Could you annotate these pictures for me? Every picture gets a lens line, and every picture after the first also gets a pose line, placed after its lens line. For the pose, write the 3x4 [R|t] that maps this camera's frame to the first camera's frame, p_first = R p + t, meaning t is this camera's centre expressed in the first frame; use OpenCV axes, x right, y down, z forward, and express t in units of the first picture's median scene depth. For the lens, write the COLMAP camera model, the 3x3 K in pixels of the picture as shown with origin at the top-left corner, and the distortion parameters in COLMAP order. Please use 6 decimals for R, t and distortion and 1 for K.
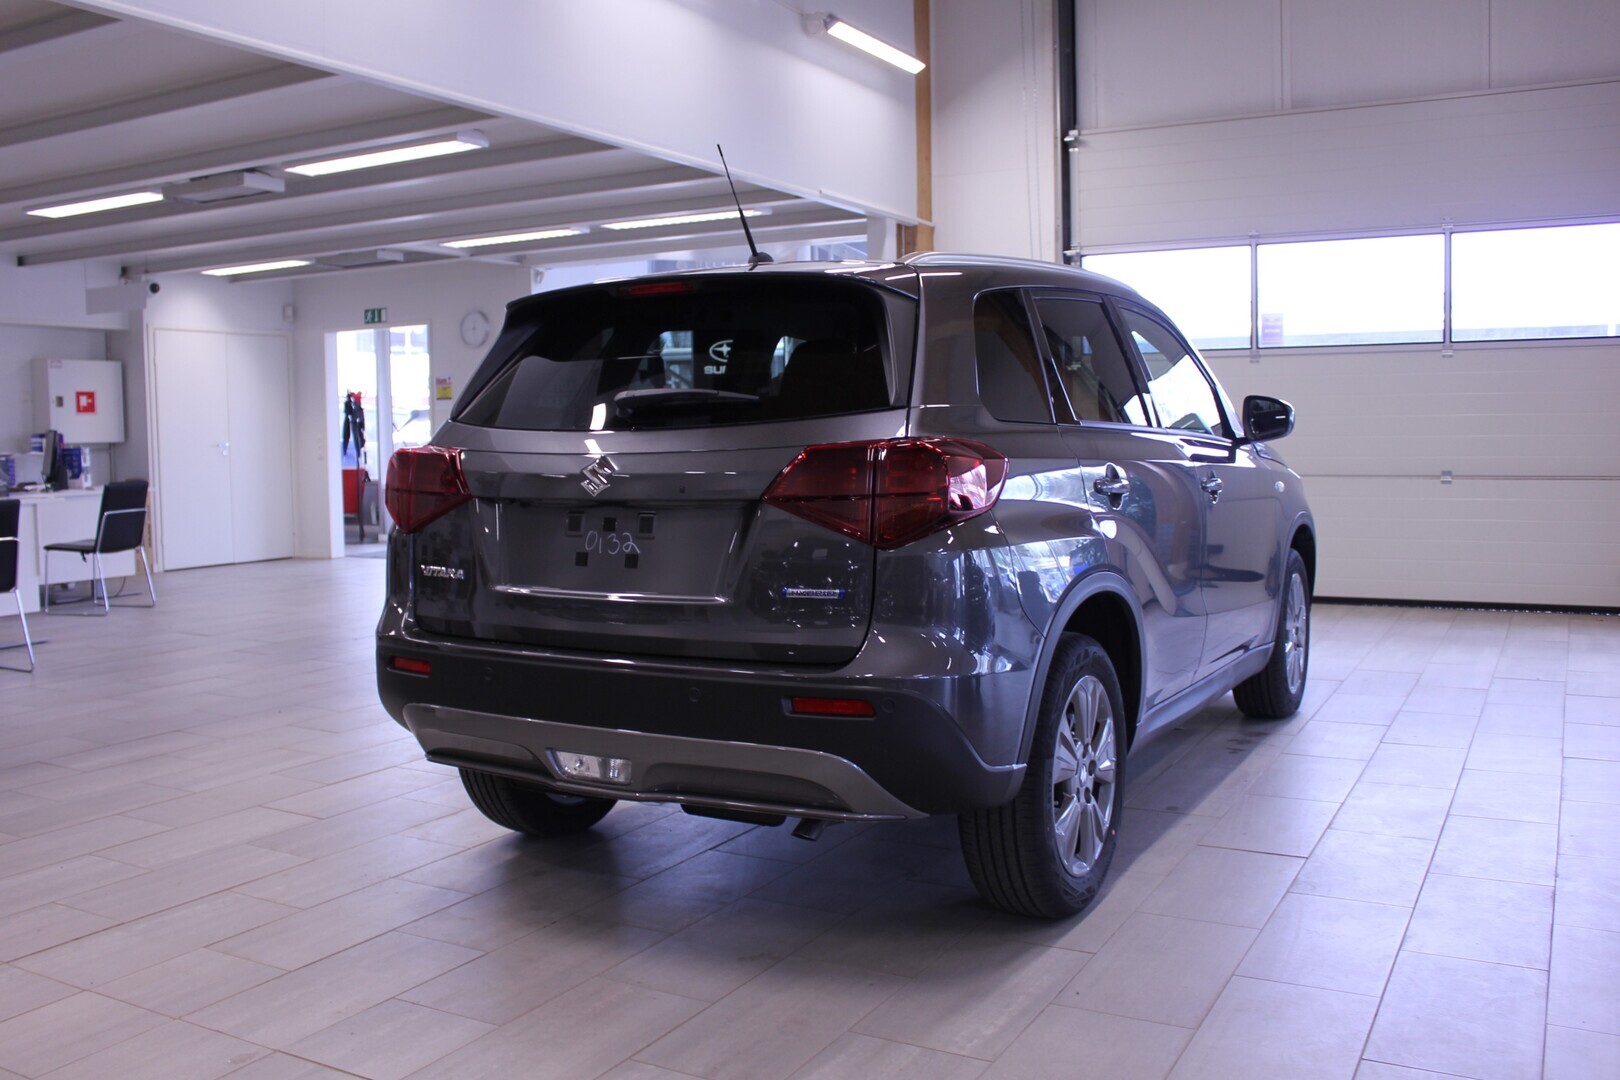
lens RADIAL K [[1282.2, 0, 812.7], [0, 1282.2, 475.1], [0, 0, 1]] dist [-0.141924, 0.111735]
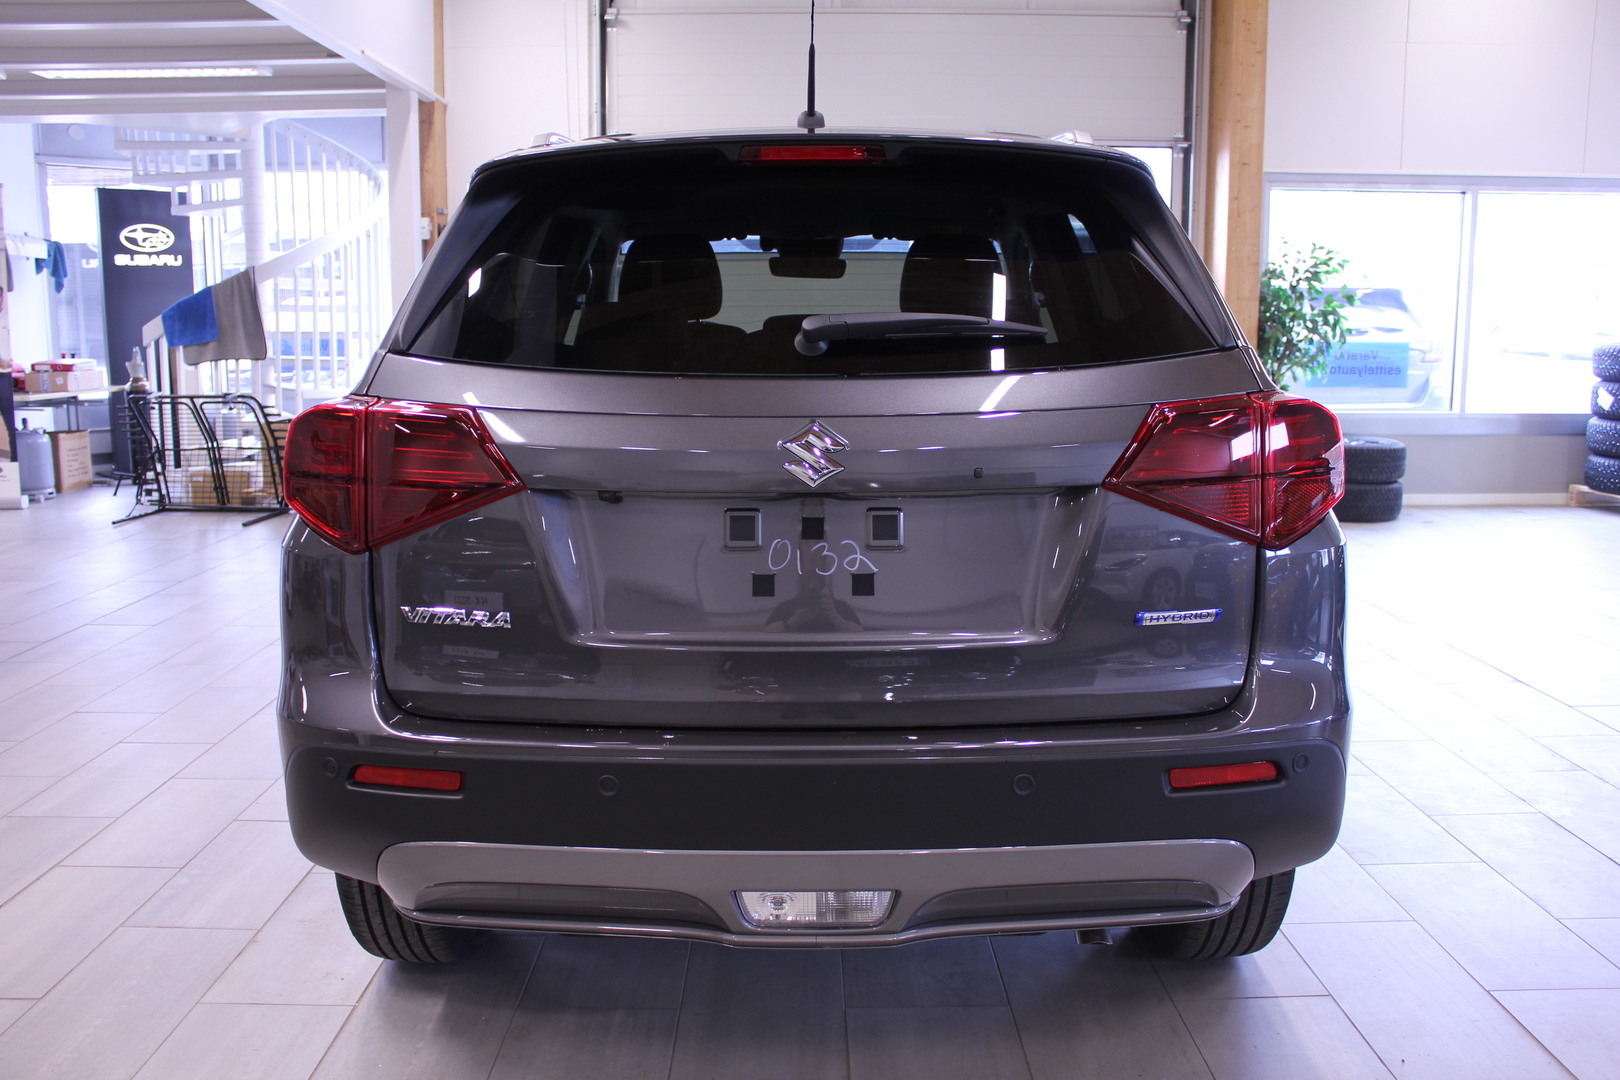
lens RADIAL K [[1282.2, 0, 812.7], [0, 1282.2, 475.1], [0, 0, 1]] dist [-0.141924, 0.111735]
pose [[0.887060, -0.044234, 0.459530, -0.395880], [0.006752, 0.996536, 0.082892, -0.034946], [-0.461605, -0.070428, 0.884285, 0.392437]]
